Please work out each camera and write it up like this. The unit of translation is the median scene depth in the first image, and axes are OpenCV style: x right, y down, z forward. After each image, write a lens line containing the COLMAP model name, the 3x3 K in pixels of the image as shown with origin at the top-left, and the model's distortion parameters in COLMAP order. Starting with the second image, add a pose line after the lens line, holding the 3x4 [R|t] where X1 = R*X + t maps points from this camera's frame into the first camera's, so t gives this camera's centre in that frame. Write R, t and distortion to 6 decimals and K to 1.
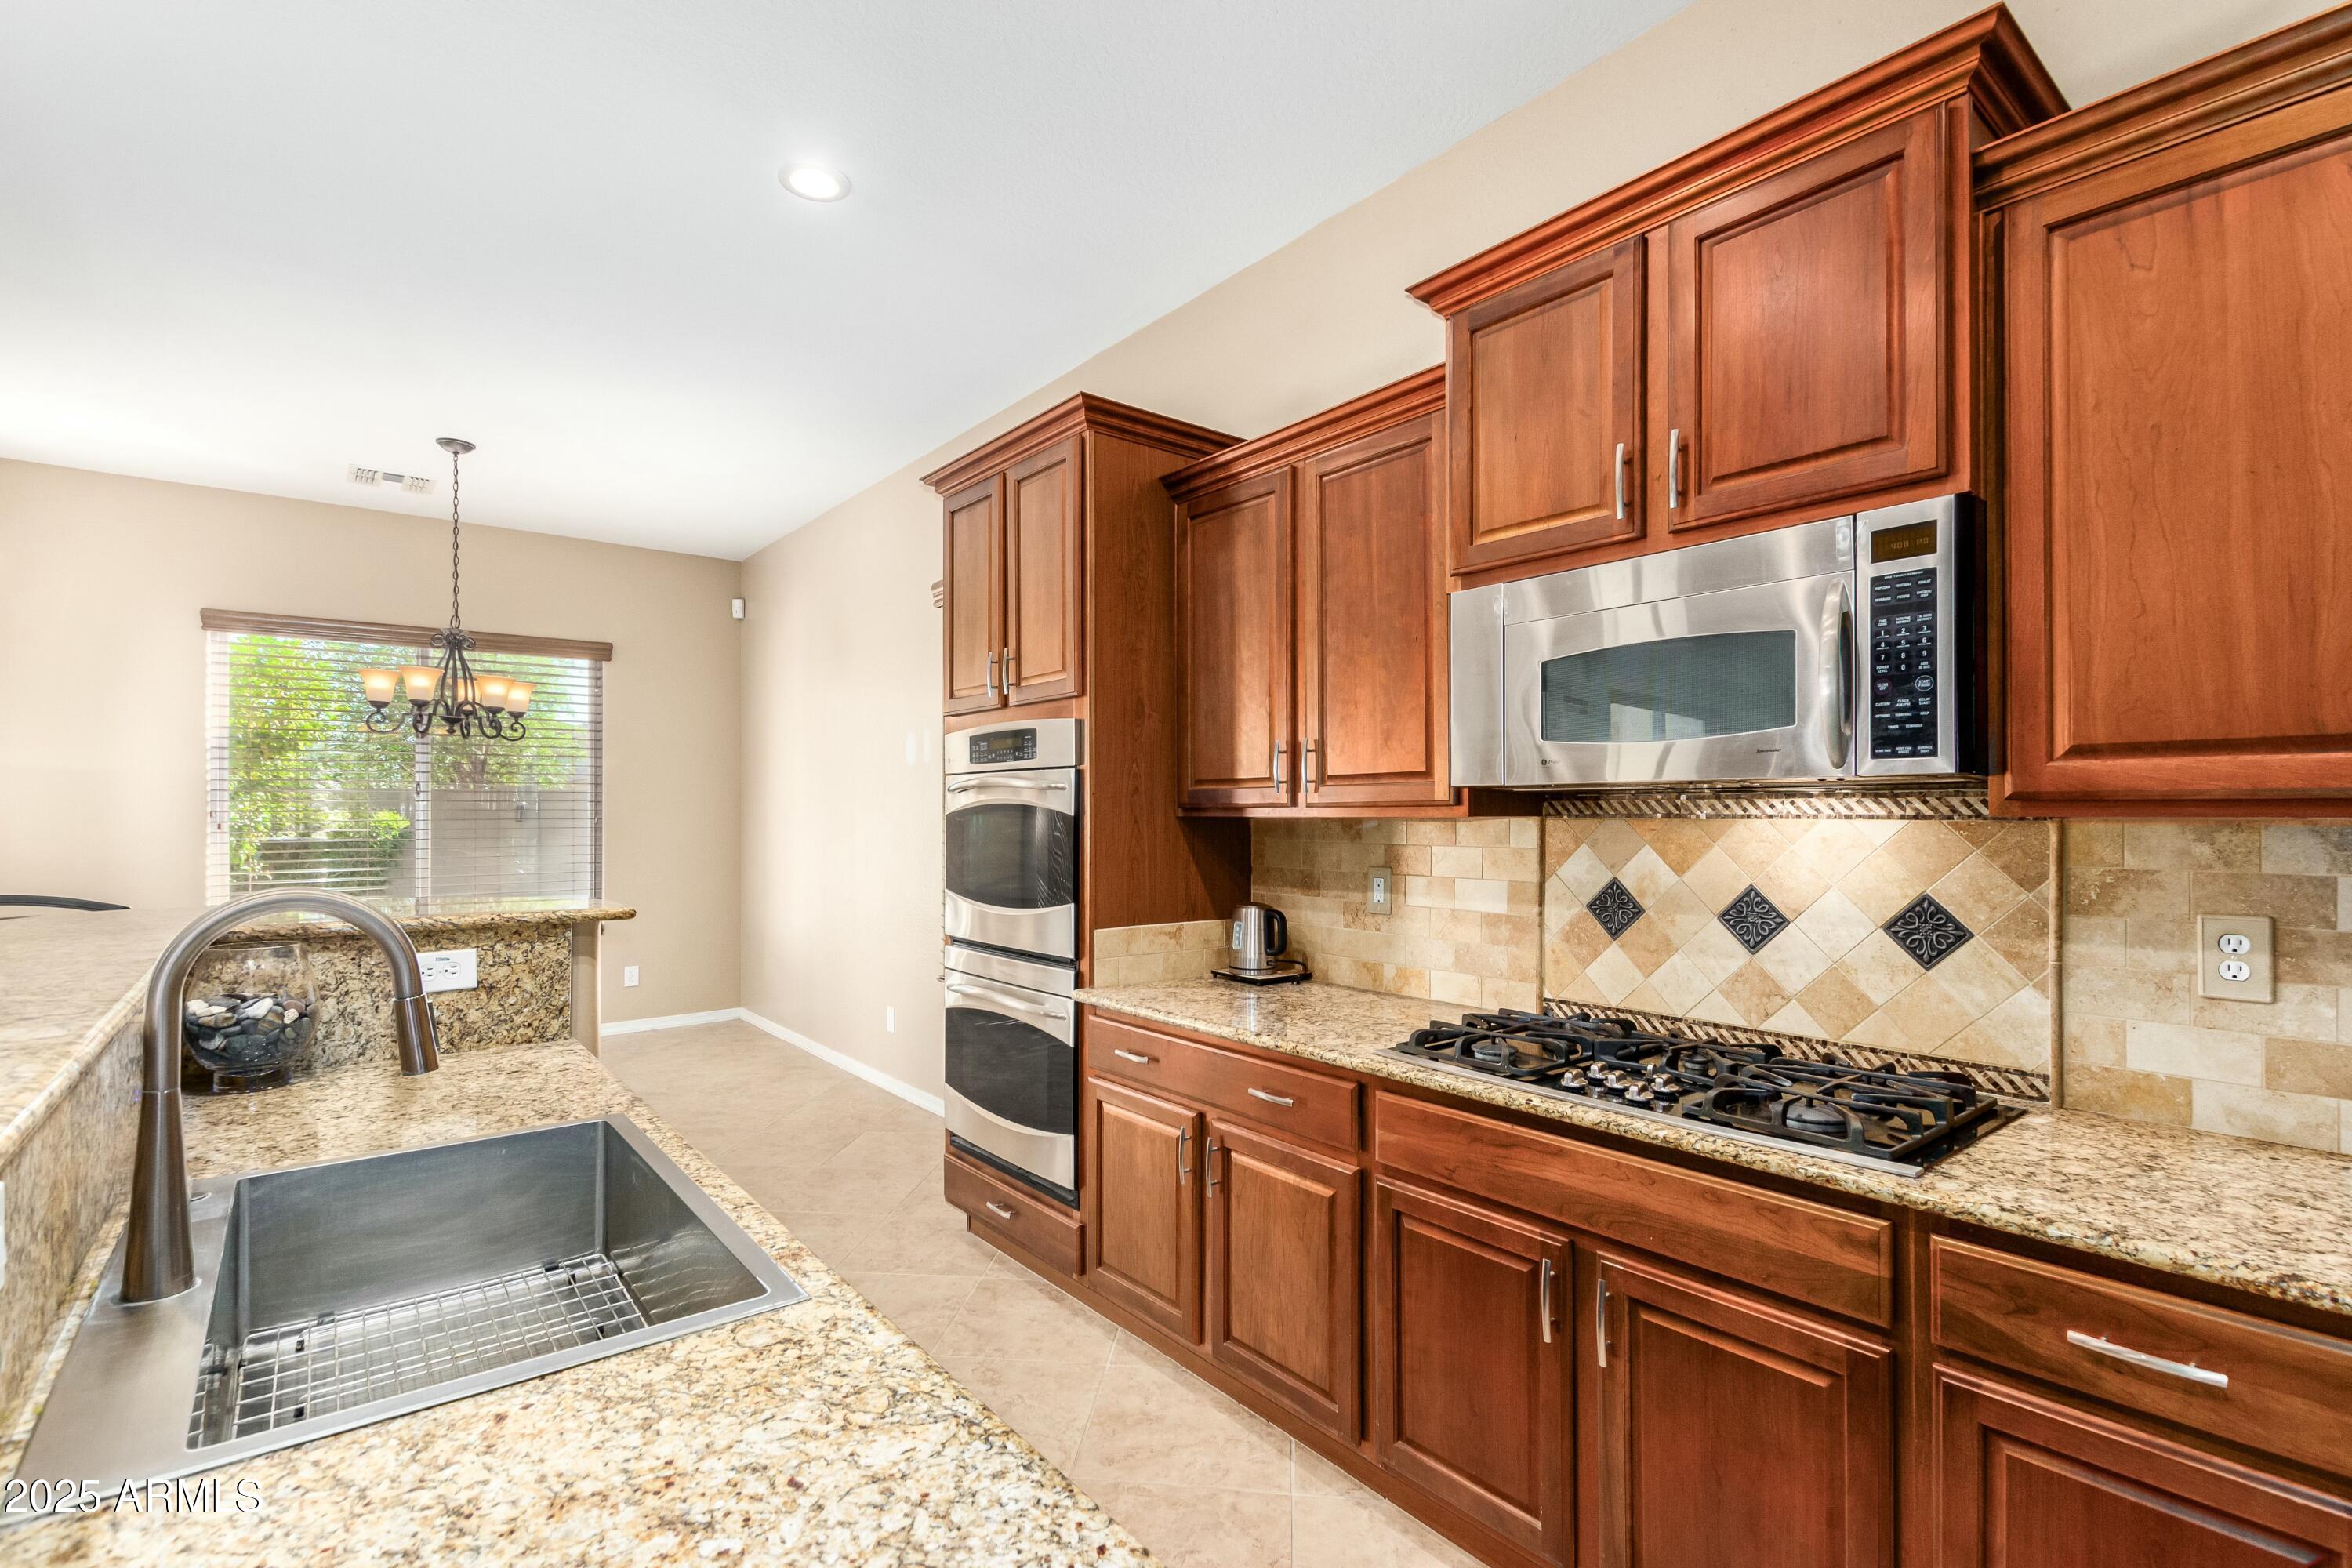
lens RADIAL K [[1082.8, 0, 1187.8], [0, 1082.8, 800.3], [0, 0, 1]] dist [0.000003, -0.000232]
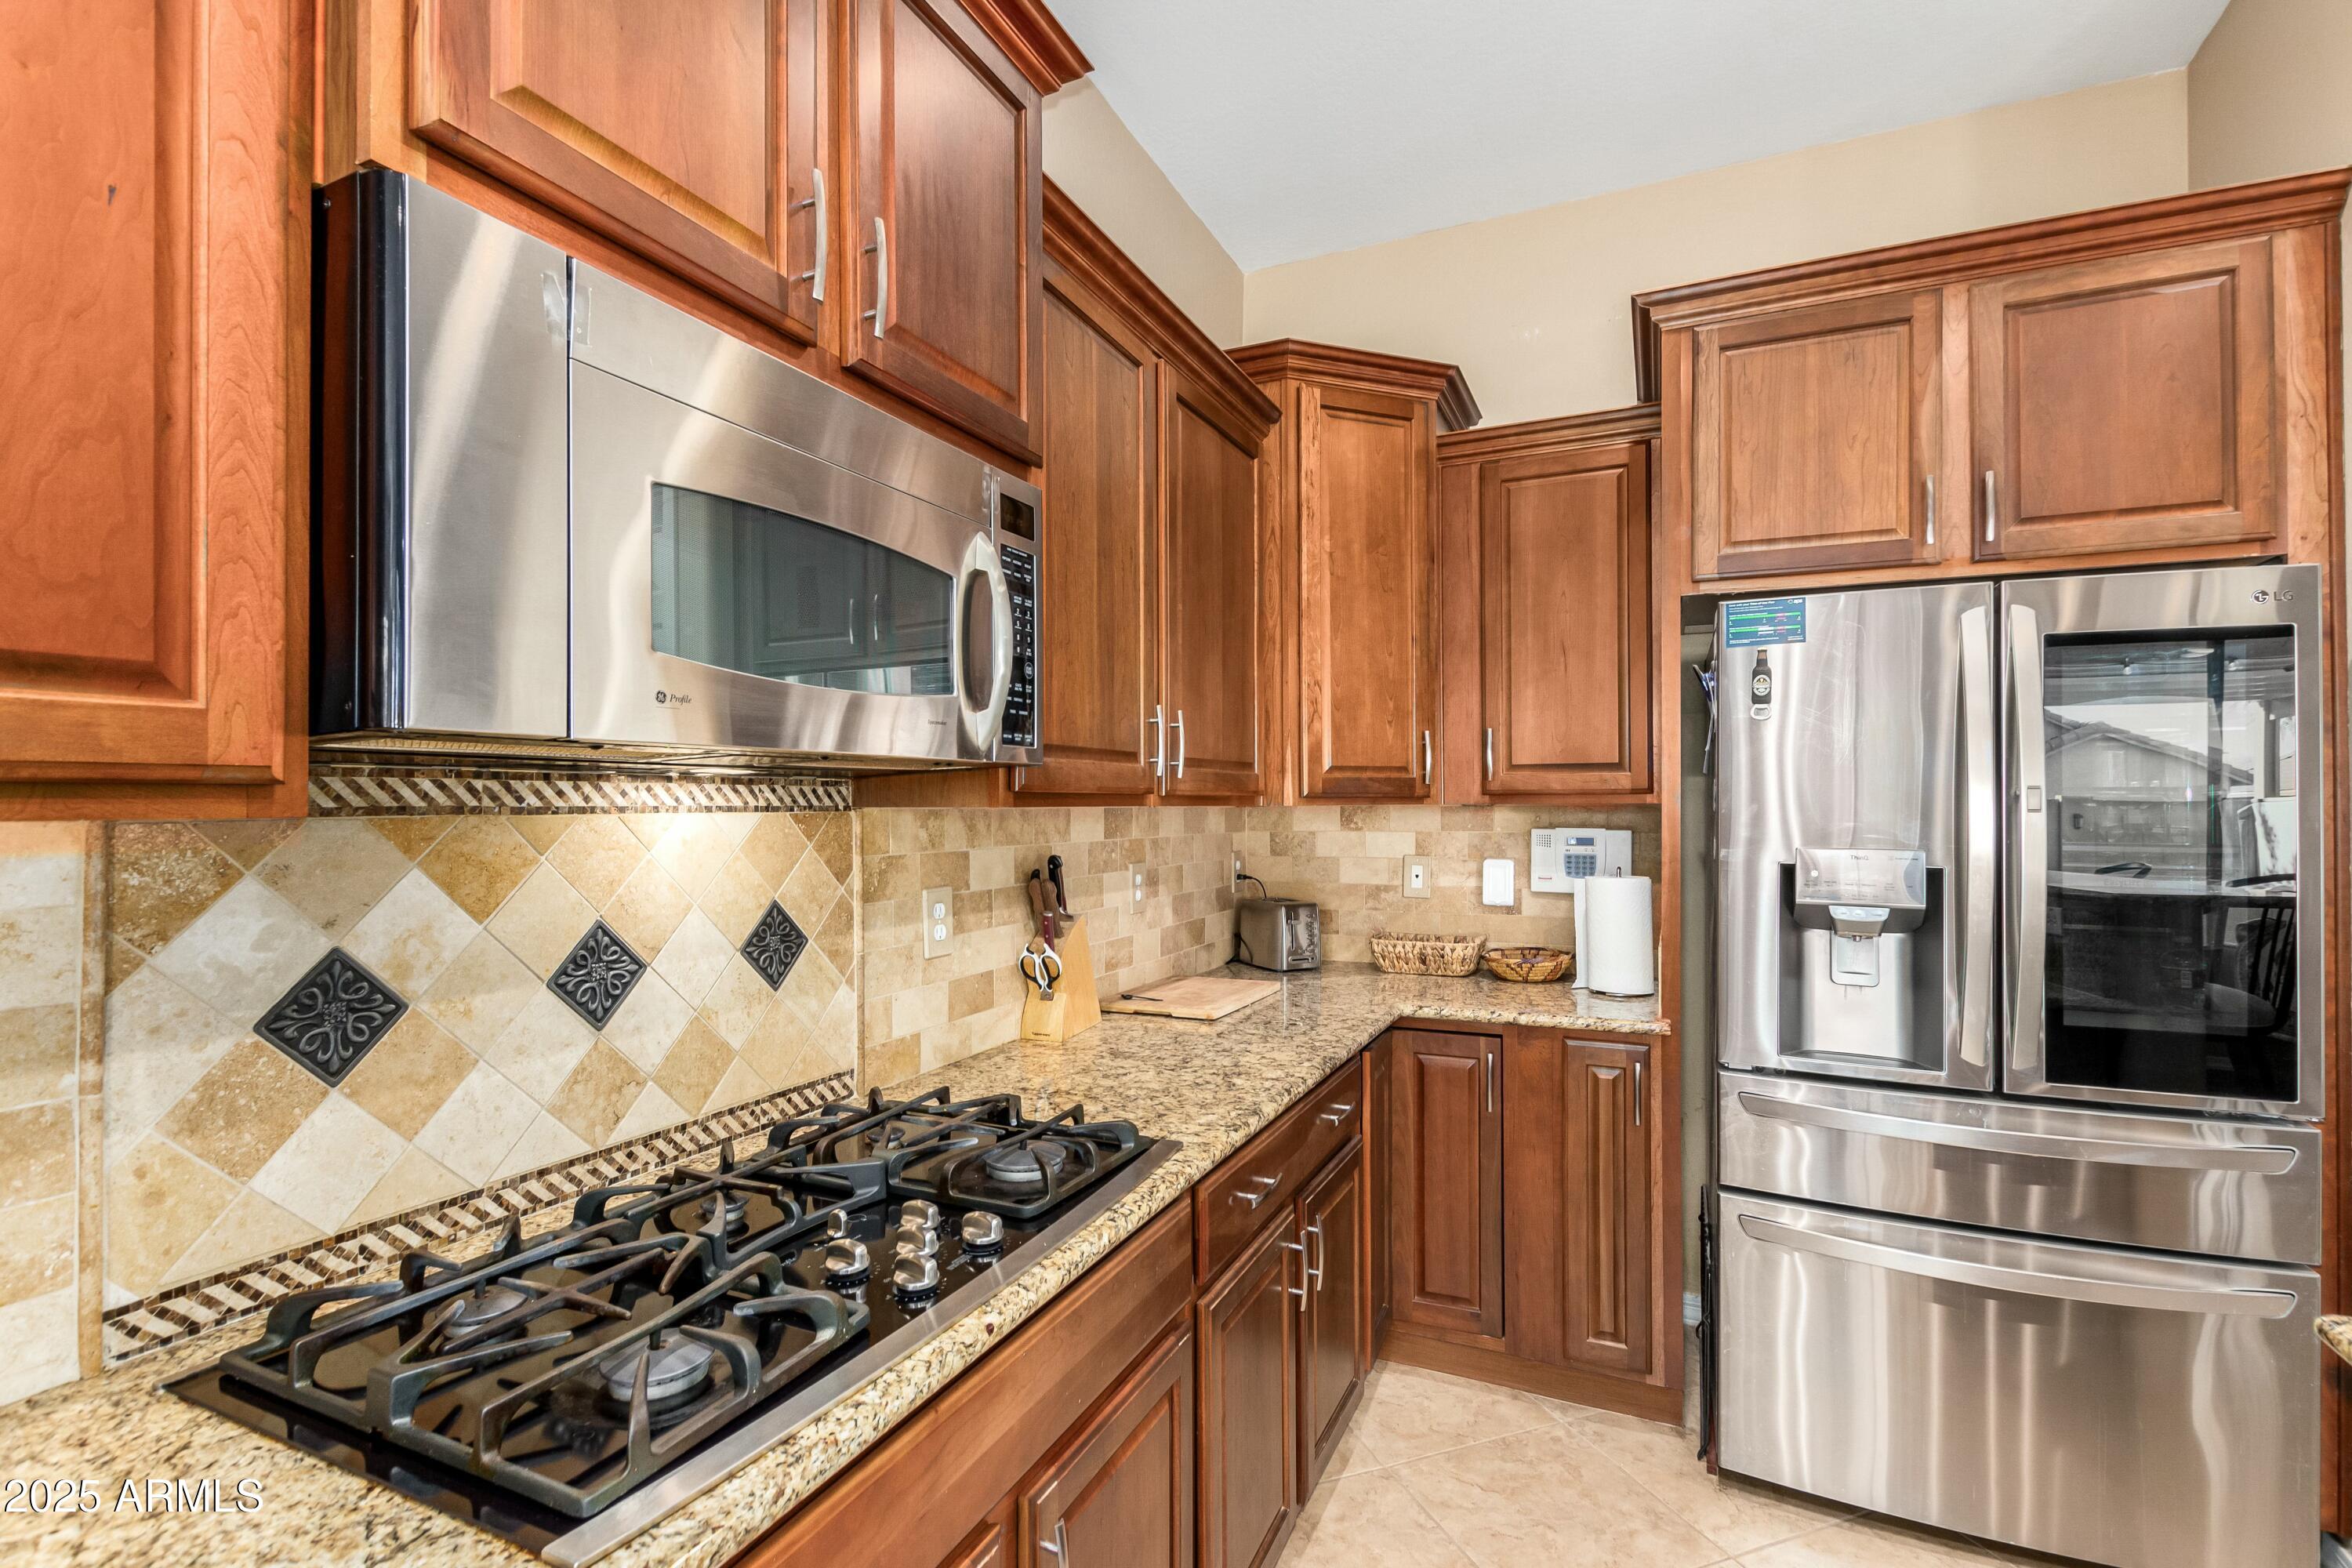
lens RADIAL K [[1082.8, 0, 1175.6], [0, 1082.8, 791.2], [0, 0, 1]] dist [0.000003, -0.000232]
pose [[-0.445597, 0.007761, 0.895200, -0.185647], [-0.012219, 0.999817, -0.014751, 0.009521], [-0.895150, -0.017512, -0.445421, 0.984392]]
